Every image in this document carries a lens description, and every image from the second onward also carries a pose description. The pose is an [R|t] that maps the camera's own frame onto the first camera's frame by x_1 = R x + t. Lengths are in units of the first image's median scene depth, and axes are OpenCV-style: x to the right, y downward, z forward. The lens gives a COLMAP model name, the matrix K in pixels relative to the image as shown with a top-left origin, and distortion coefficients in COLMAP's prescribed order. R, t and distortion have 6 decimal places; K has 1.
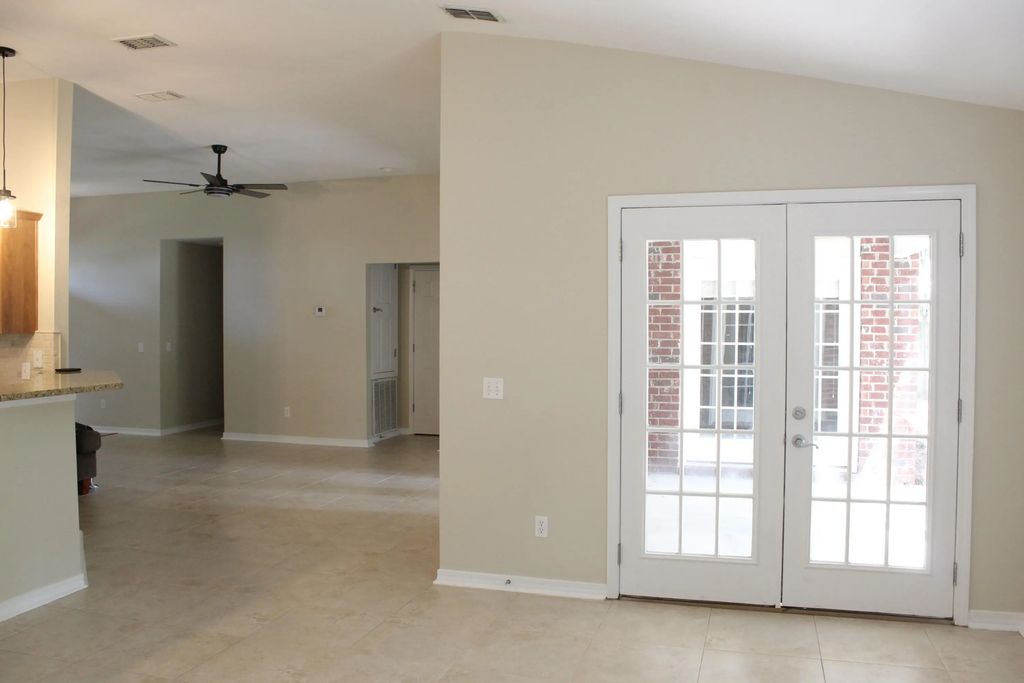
lens RADIAL K [[858.4, 0, 509.6], [0, 858.4, 345.5], [0, 0, 1]] dist [-0.116789, 0.057251]
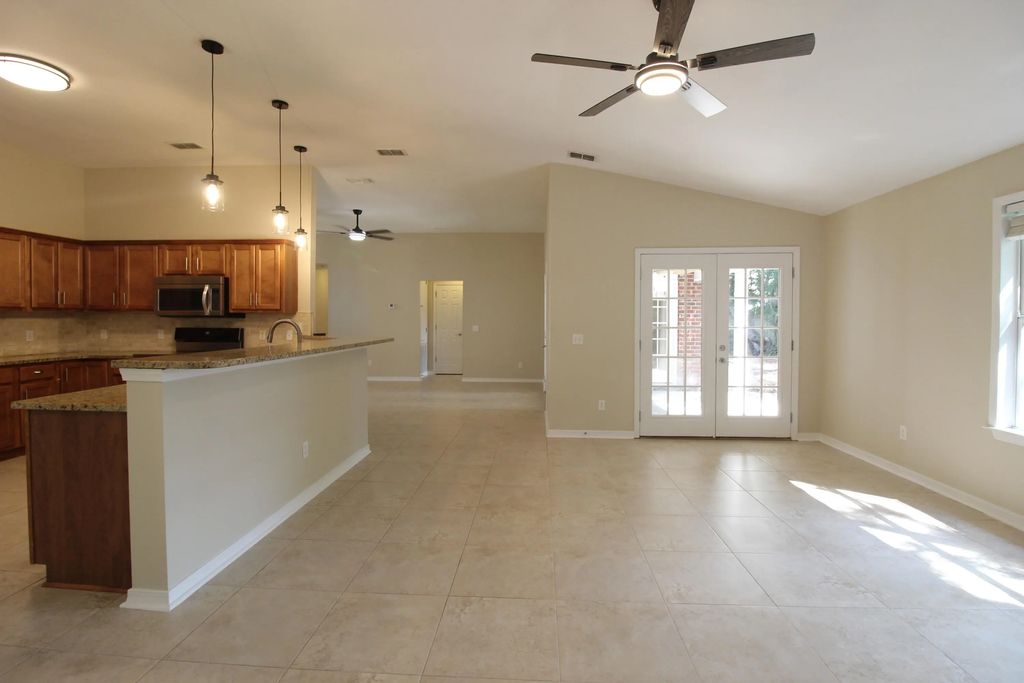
lens RADIAL K [[478.9, 0, 518.2], [0, 478.9, 327.2], [0, 0, 1]] dist [-0.004728, -0.006873]
pose [[0.972648, -0.003671, 0.232256, -0.442408], [0.005609, 0.999955, -0.007682, 0.030670], [-0.232217, 0.008775, 0.972624, -0.089722]]
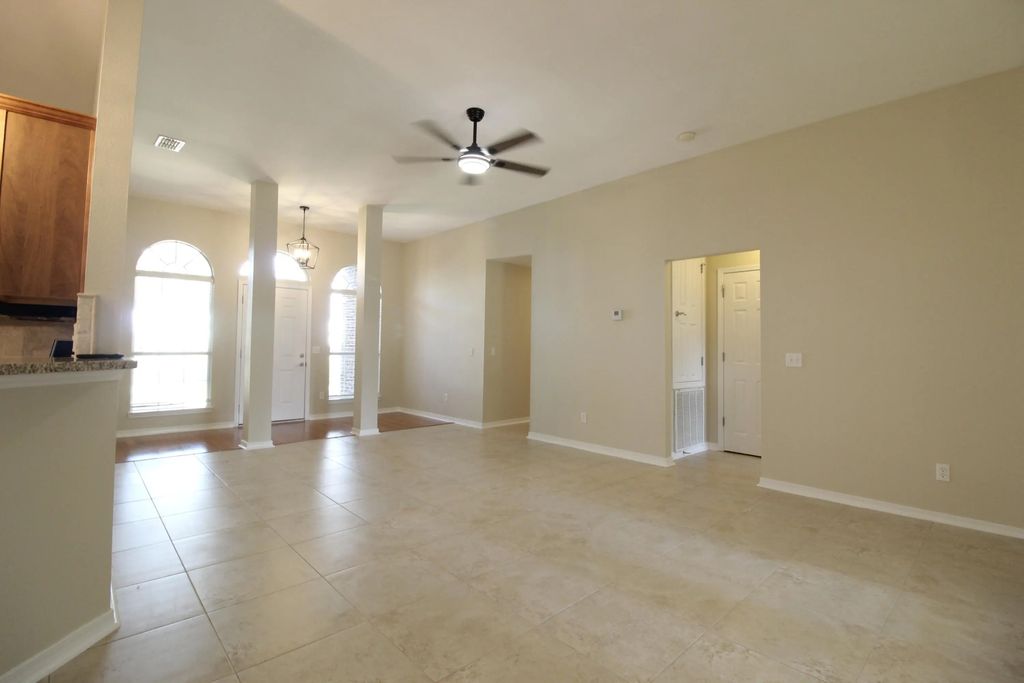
lens RADIAL K [[478.9, 0, 510.4], [0, 478.9, 325.2], [0, 0, 1]] dist [-0.004728, -0.006873]
pose [[0.861918, -0.016146, -0.506791, -0.117647], [-0.023825, 0.997099, -0.072287, 0.031240], [0.506488, 0.074380, 0.859033, 1.086615]]
